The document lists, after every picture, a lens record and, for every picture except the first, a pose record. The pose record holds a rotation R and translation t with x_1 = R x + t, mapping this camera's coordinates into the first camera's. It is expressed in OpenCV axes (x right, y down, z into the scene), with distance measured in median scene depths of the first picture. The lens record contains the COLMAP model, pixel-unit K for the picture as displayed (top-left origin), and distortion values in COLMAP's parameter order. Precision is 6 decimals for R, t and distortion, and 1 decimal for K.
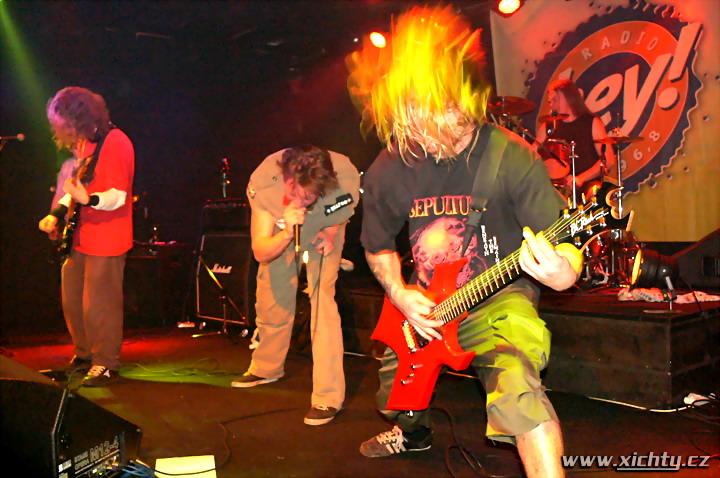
lens RADIAL K [[772.0, 0, 360.0], [0, 772.0, 239.0], [0, 0, 1]] dist [-0.148663, 0.032004]
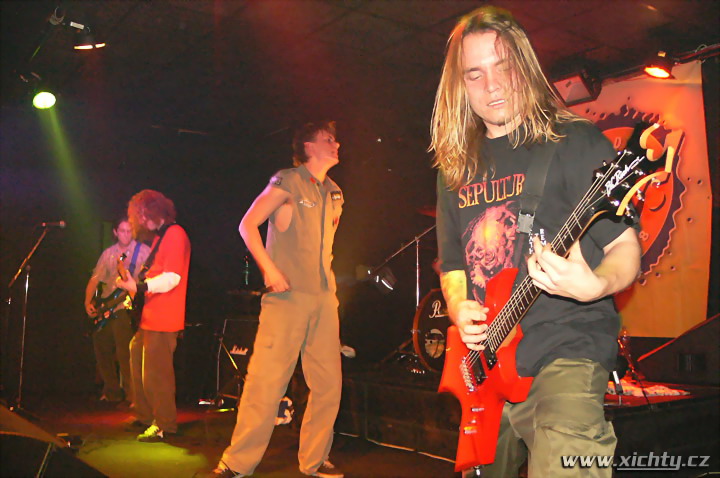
lens RADIAL K [[772.0, 0, 360.0], [0, 772.0, 239.0], [0, 0, 1]] dist [-0.148663, 0.032004]
pose [[0.996122, 0.021311, -0.085361, 0.086582], [-0.030672, 0.993469, -0.109902, -0.004377], [0.082461, 0.112094, 0.990270, -0.076935]]
